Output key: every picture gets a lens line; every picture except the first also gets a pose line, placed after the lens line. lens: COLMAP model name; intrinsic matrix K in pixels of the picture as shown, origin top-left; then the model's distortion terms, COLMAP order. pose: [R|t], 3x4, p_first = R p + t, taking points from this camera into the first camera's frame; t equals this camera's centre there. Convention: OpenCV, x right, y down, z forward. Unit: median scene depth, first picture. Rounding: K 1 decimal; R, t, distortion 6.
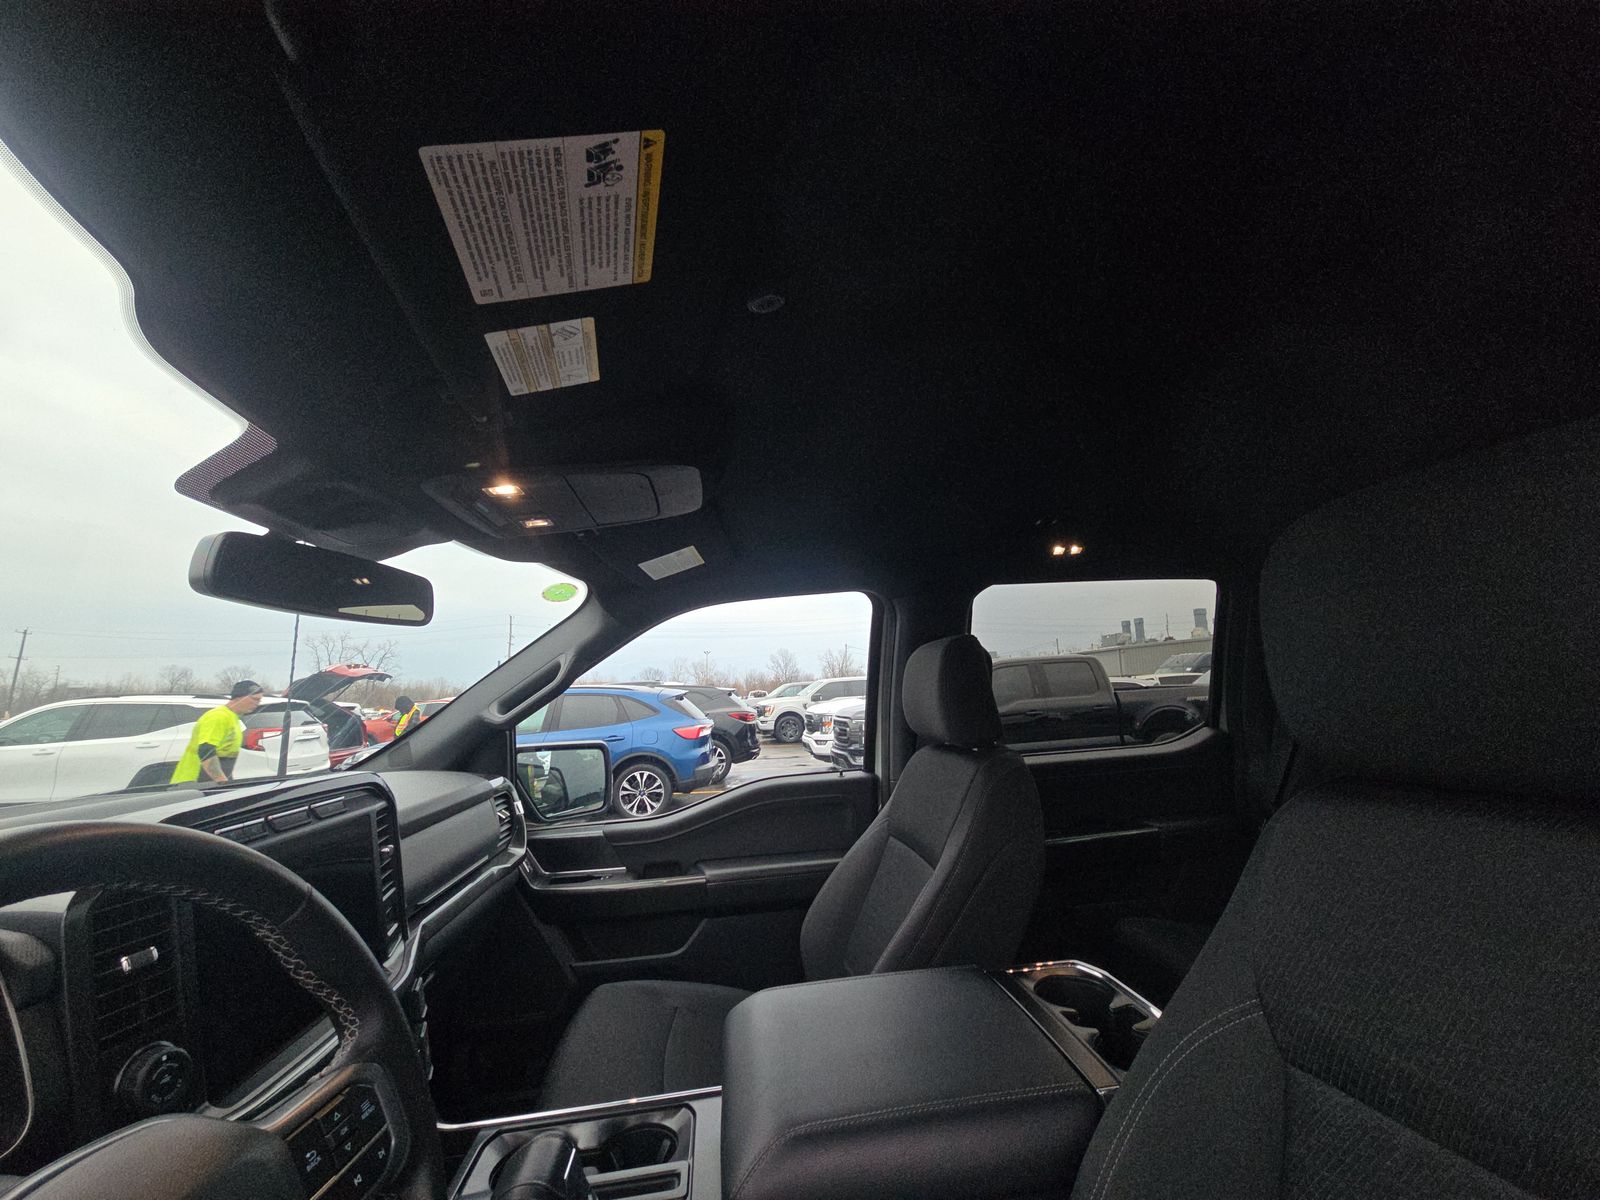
lens RADIAL K [[644.2, 0, 804.1], [0, 644.2, 596.3], [0, 0, 1]] dist [0.001488, -0.000185]
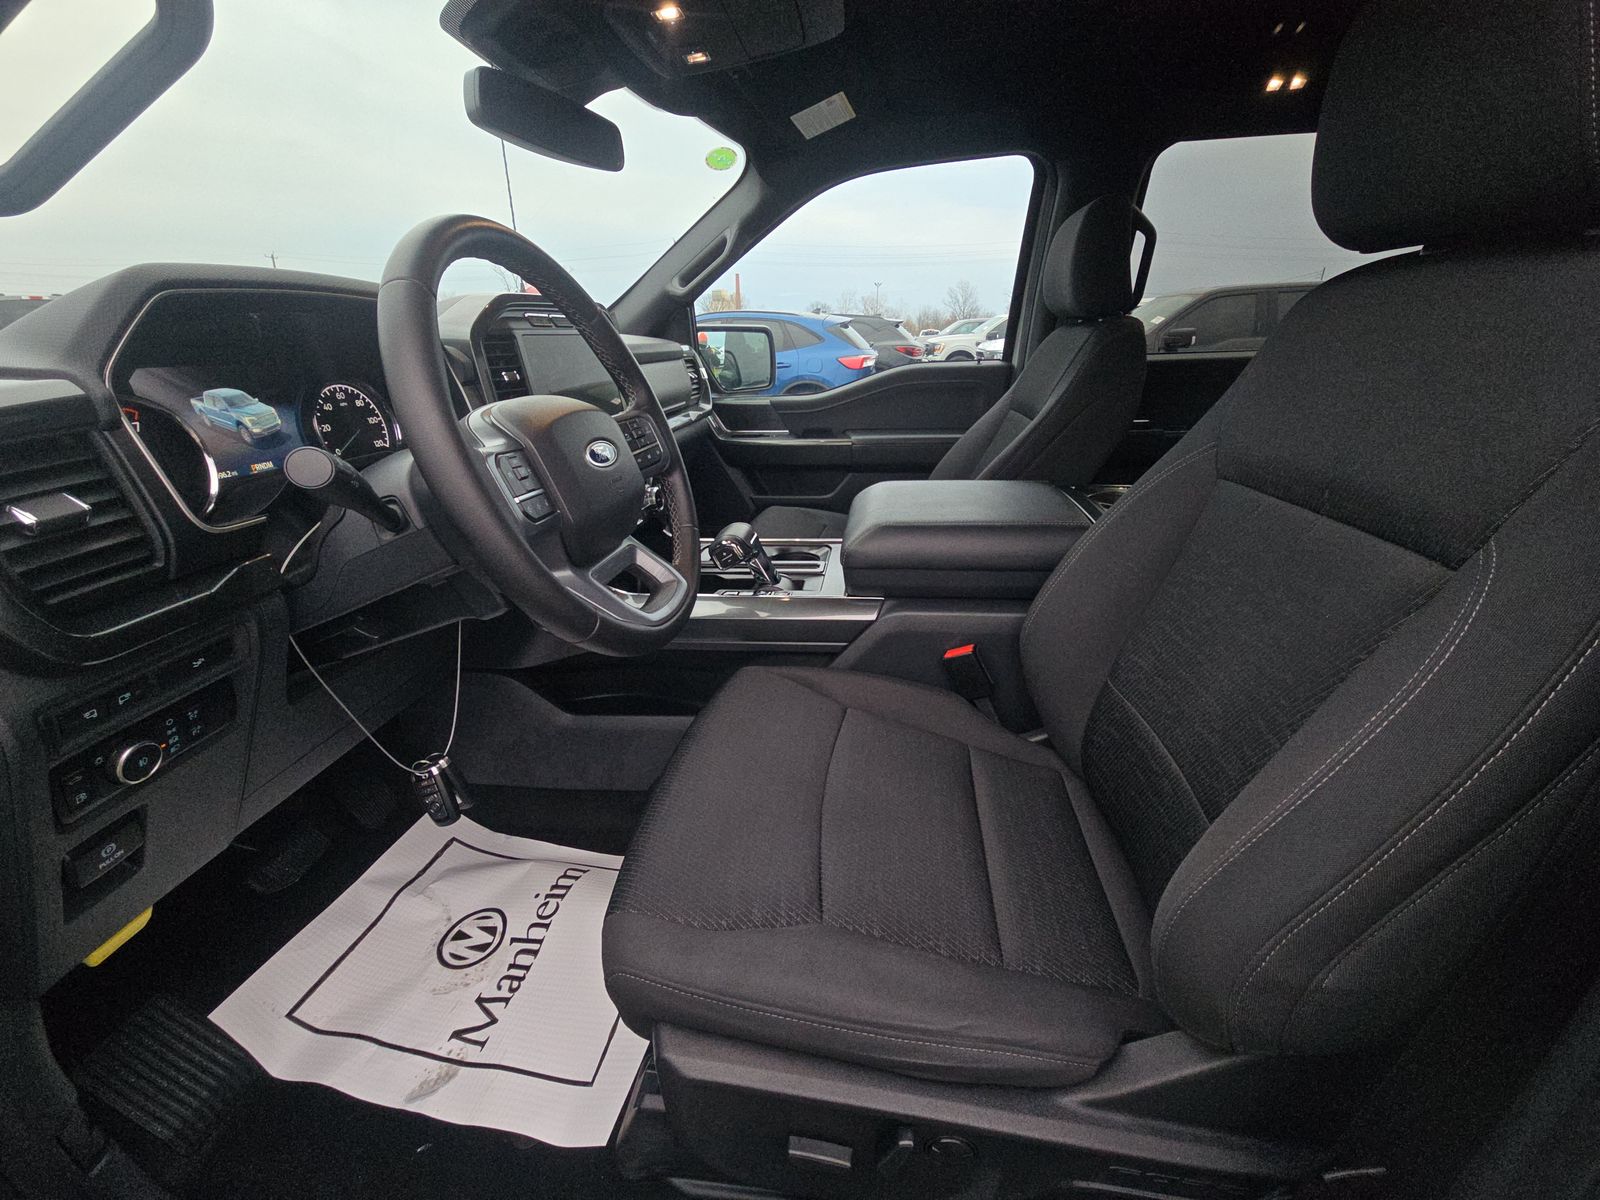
lens RADIAL K [[644.2, 0, 804.1], [0, 644.2, 596.3], [0, 0, 1]] dist [0.001488, -0.000185]
pose [[0.968320, 0.117585, -0.220297, 0.064991], [0.011519, 0.860225, 0.509784, 0.067932], [0.249448, -0.496172, 0.831619, -0.186902]]
